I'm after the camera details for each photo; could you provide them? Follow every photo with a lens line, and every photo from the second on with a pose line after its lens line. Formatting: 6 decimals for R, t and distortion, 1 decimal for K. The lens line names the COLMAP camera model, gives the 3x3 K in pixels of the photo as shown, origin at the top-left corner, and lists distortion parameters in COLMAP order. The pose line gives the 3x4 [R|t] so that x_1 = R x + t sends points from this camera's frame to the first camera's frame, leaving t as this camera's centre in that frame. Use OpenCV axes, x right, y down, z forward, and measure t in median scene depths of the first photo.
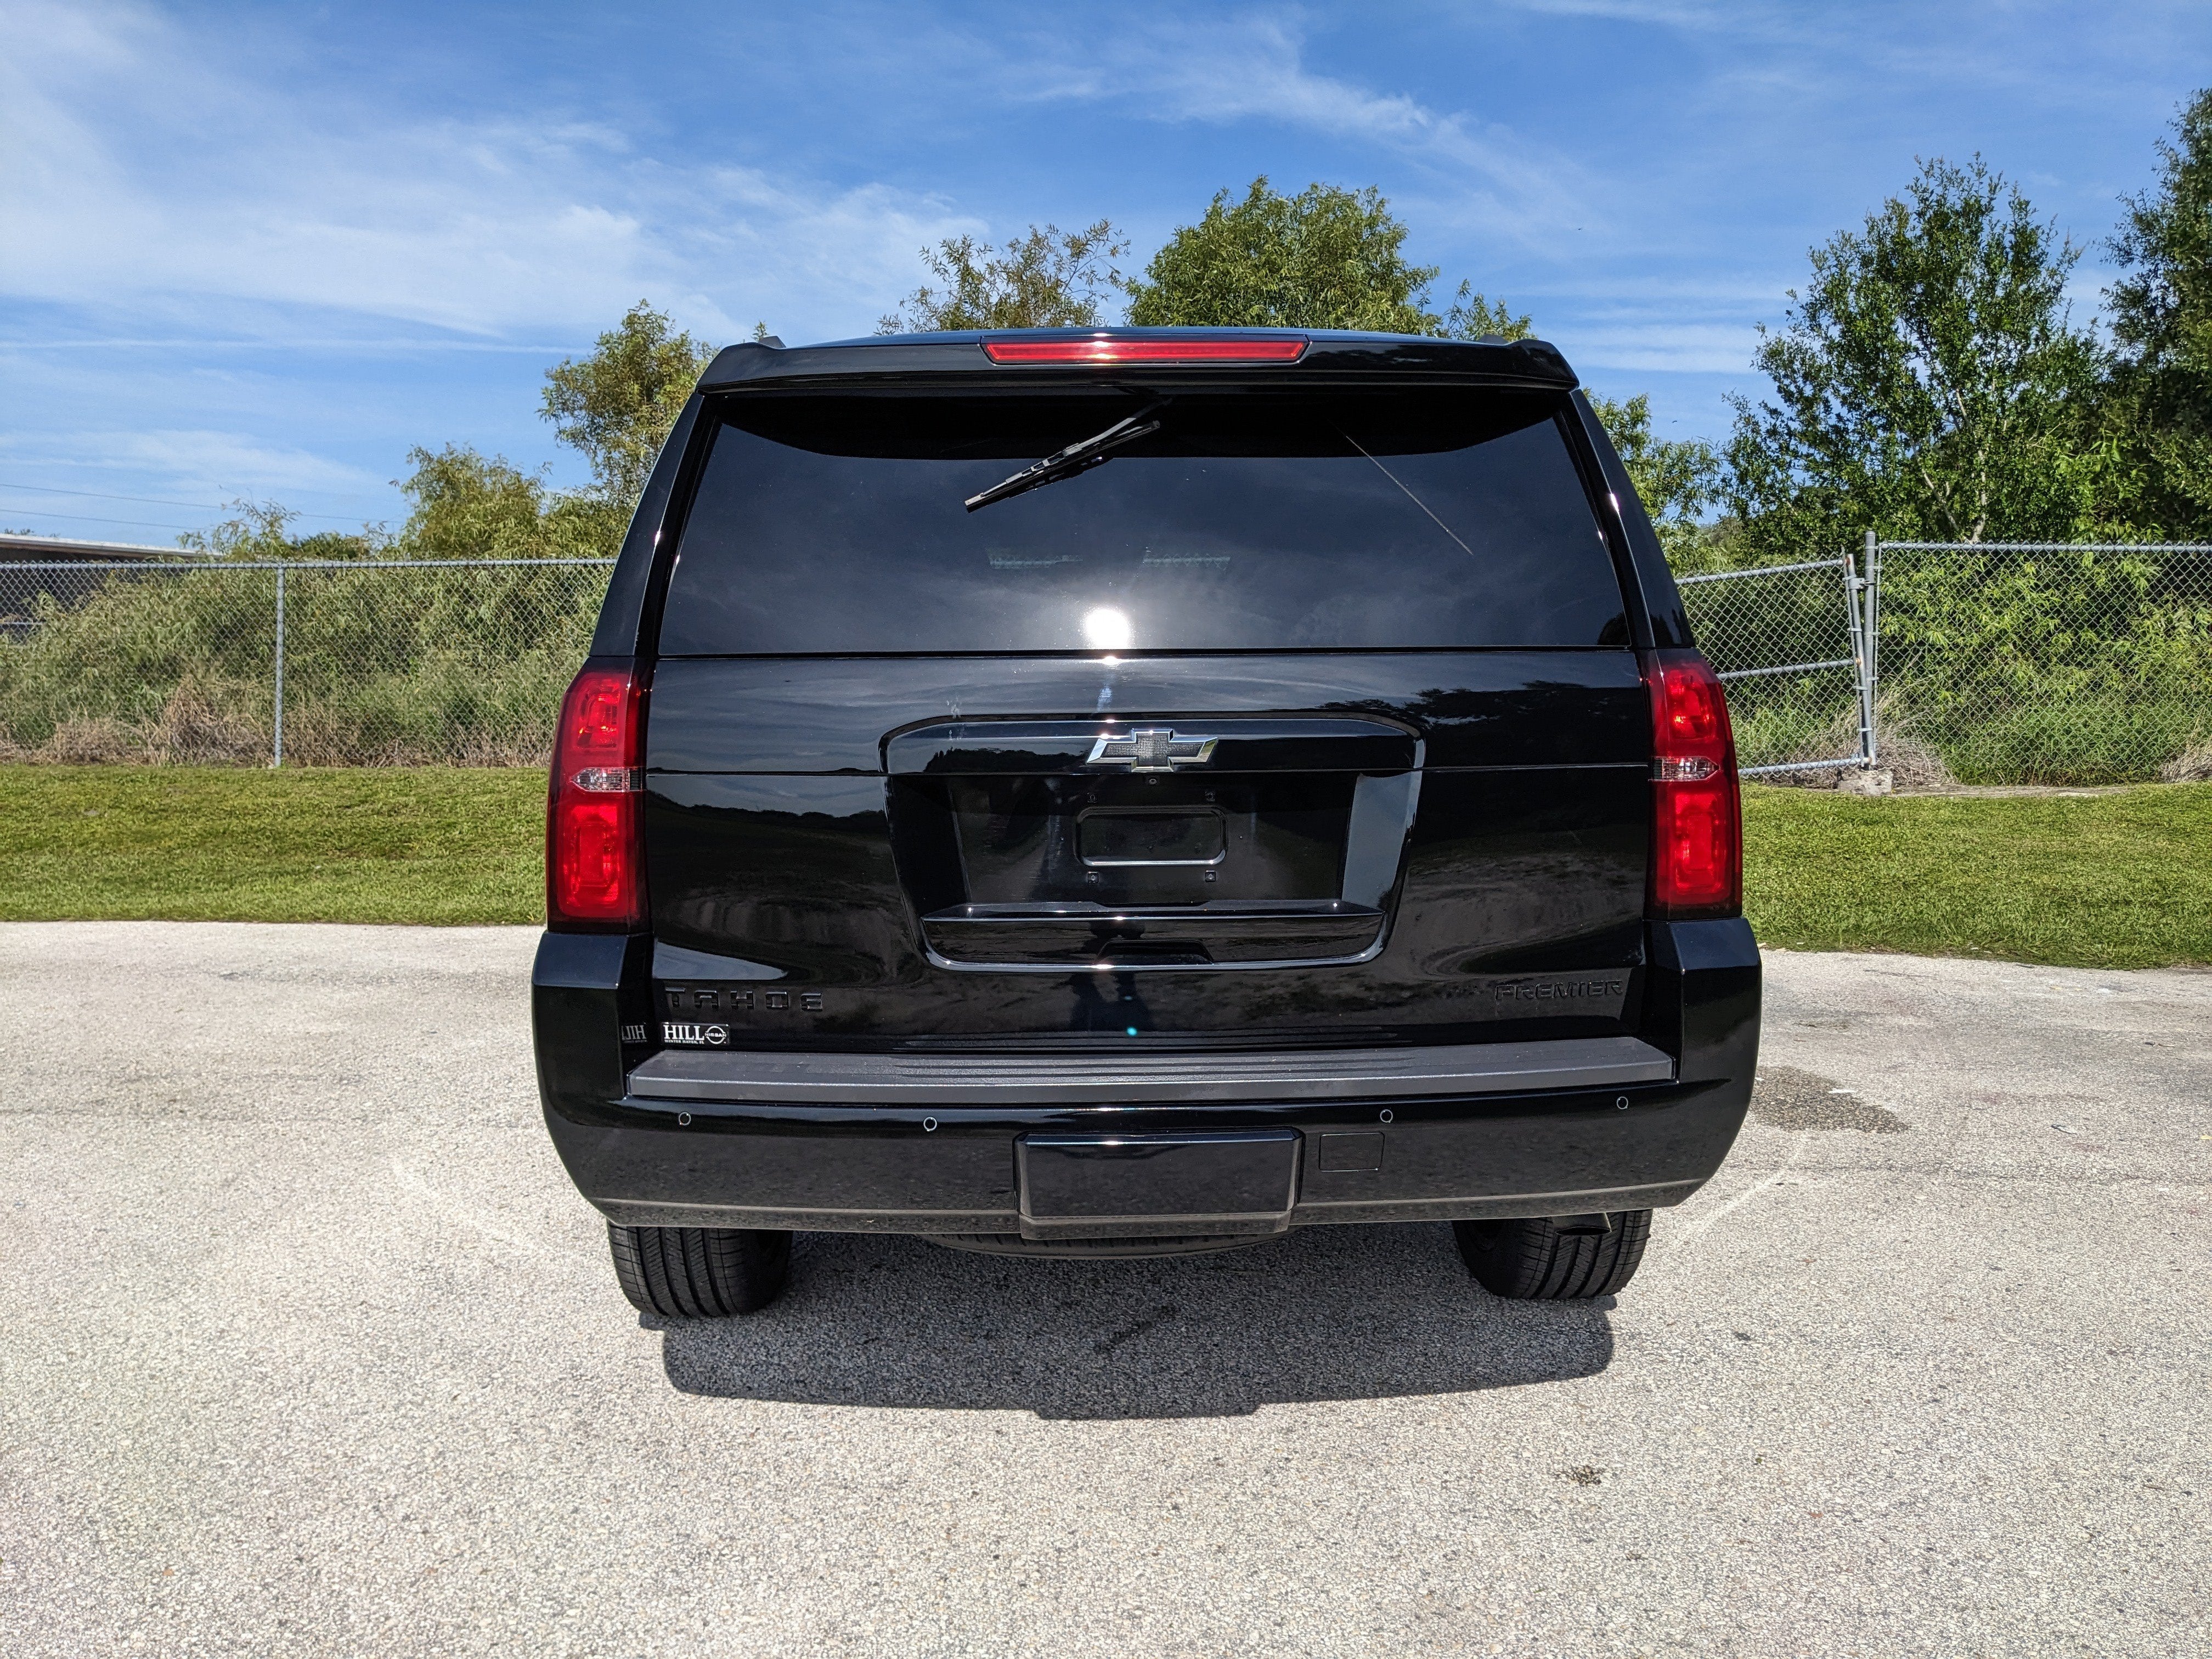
lens RADIAL K [[1765.1, 0, 1097.6], [0, 1765.1, 820.1], [0, 0, 1]] dist [0.012353, -0.019537]
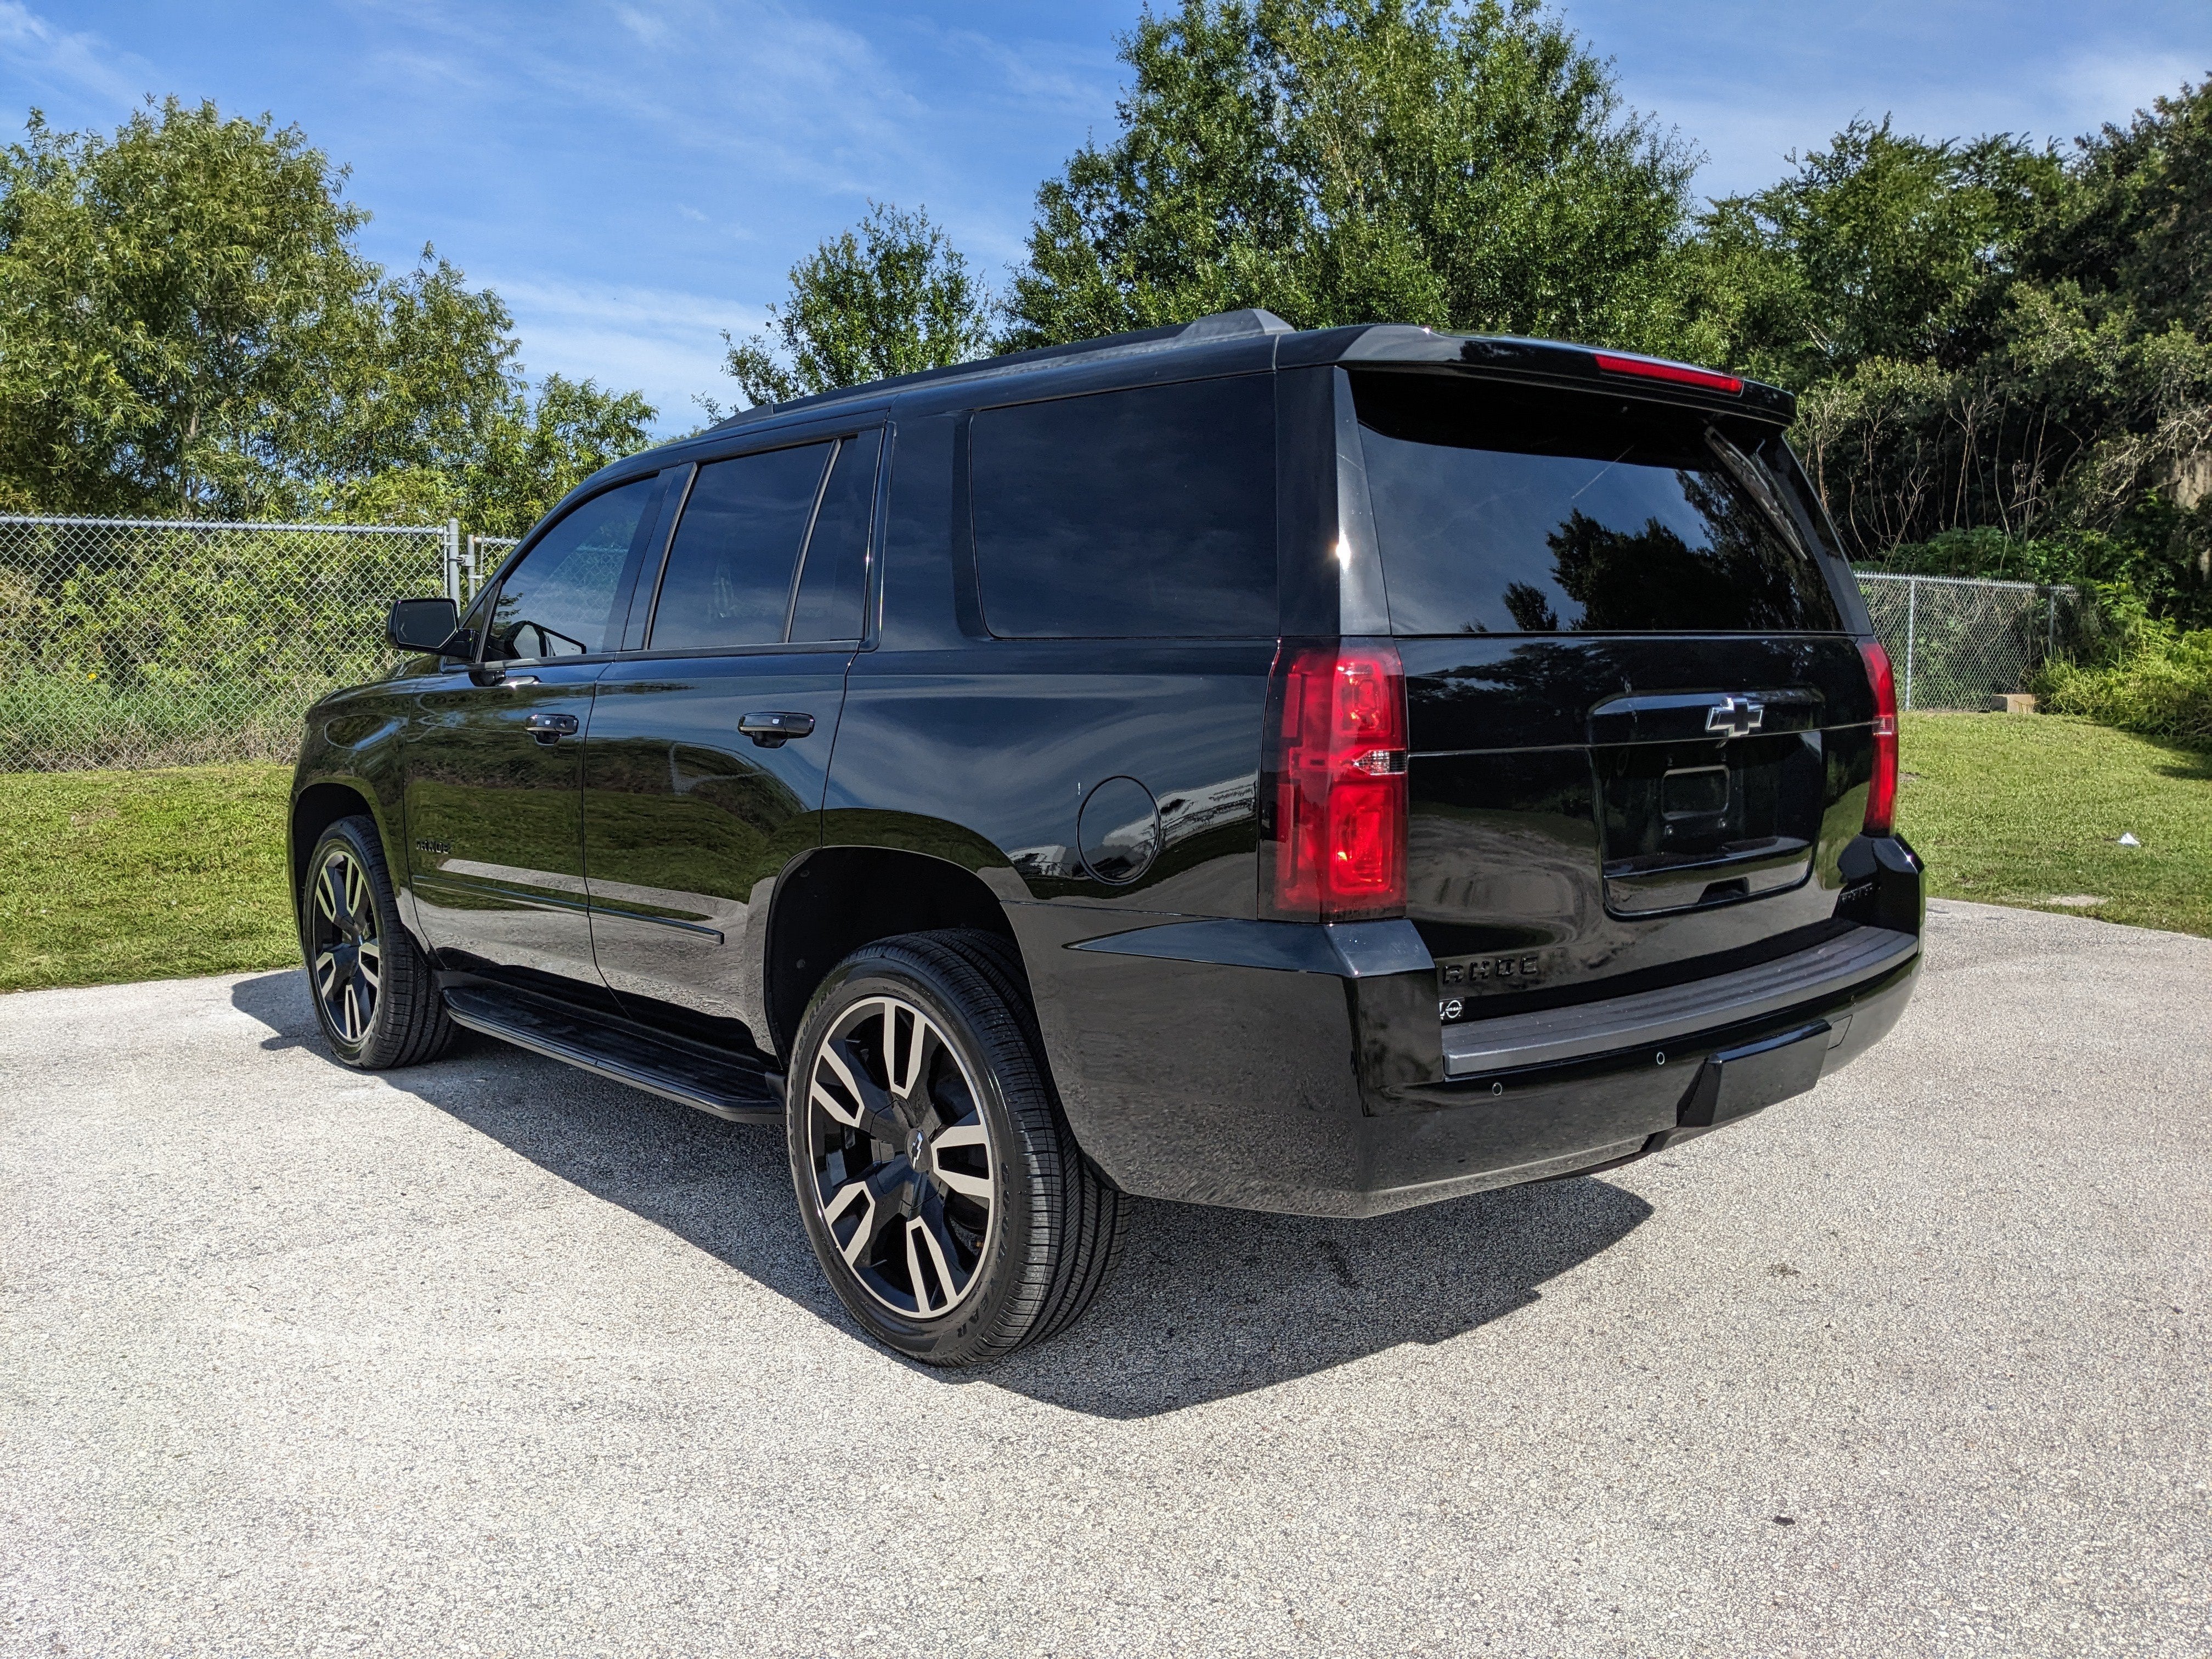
lens RADIAL K [[1765.1, 0, 1096.6], [0, 1765.1, 838.0], [0, 0, 1]] dist [0.012353, -0.019537]
pose [[0.759763, -0.061491, 0.647286, -0.178955], [0.051589, 0.998080, 0.034262, -0.003639], [-0.648150, 0.007362, 0.761477, 0.063426]]
